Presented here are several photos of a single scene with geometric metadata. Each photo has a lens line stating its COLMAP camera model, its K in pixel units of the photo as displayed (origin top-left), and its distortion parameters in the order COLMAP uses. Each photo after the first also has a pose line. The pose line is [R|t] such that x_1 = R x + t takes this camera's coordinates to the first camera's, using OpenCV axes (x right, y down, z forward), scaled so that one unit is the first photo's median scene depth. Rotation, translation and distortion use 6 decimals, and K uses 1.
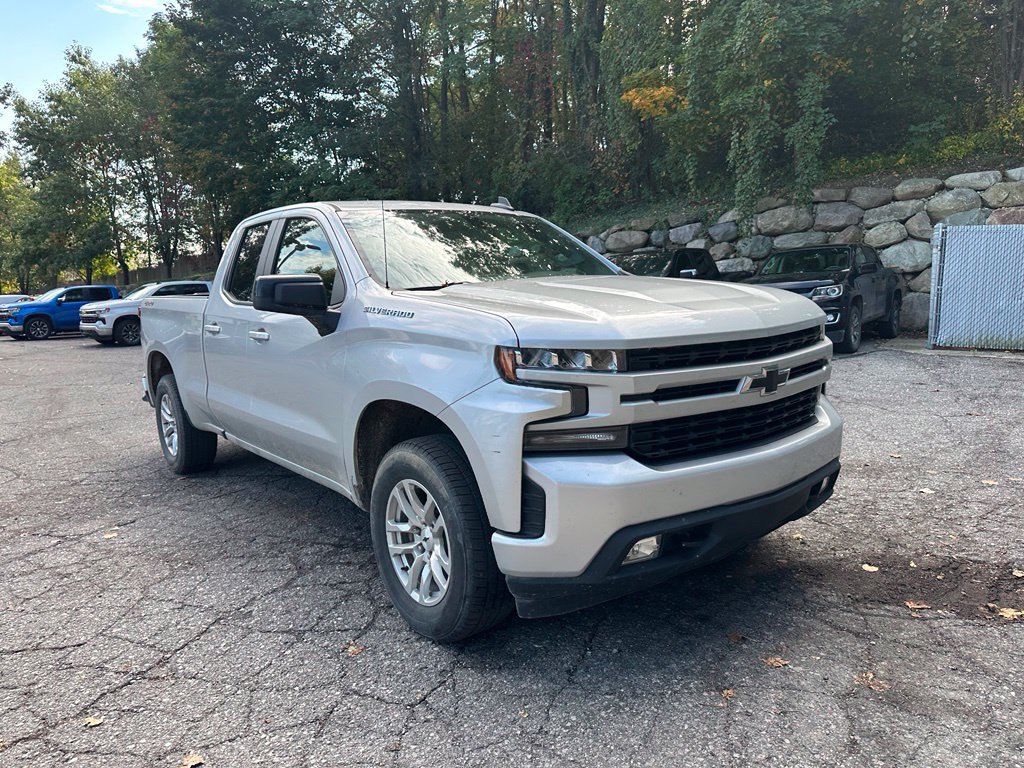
lens RADIAL K [[716.3, 0, 501.4], [0, 716.3, 388.1], [0, 0, 1]] dist [0.033097, -0.046567]
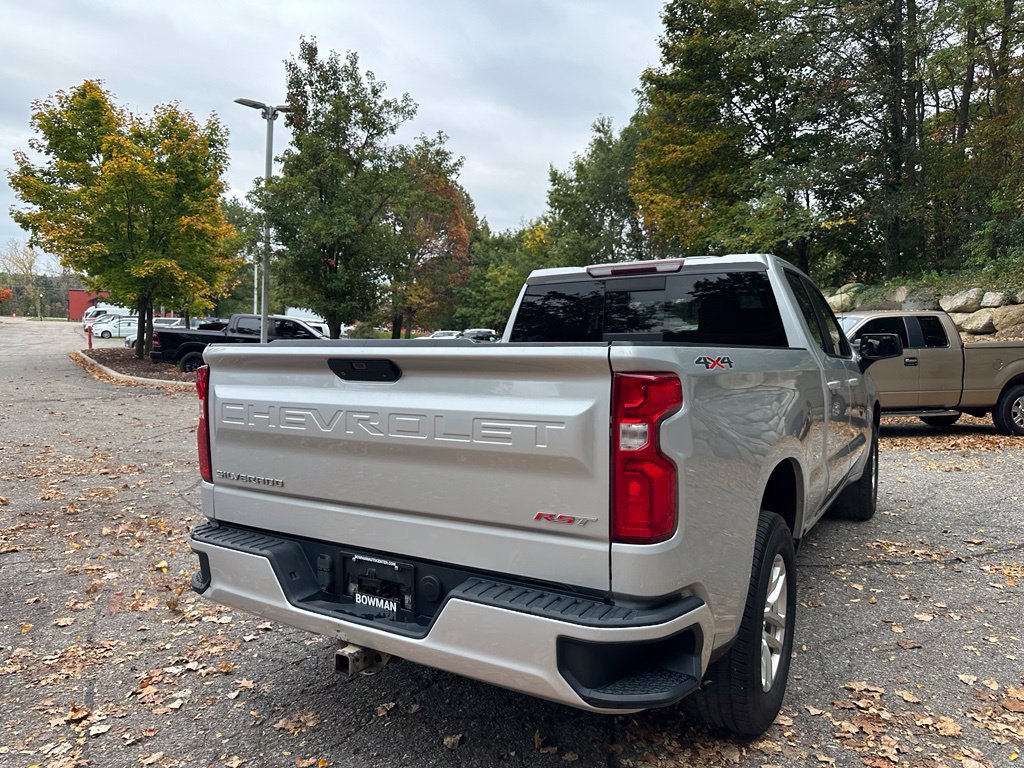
lens RADIAL K [[716.3, 0, 511.4], [0, 716.3, 402.4], [0, 0, 1]] dist [0.033097, -0.046567]
pose [[0.766724, 0.099135, -0.634276, 0.165678], [-0.127358, 0.991856, 0.001071, -0.033740], [0.629217, 0.079959, 0.773106, 0.167966]]
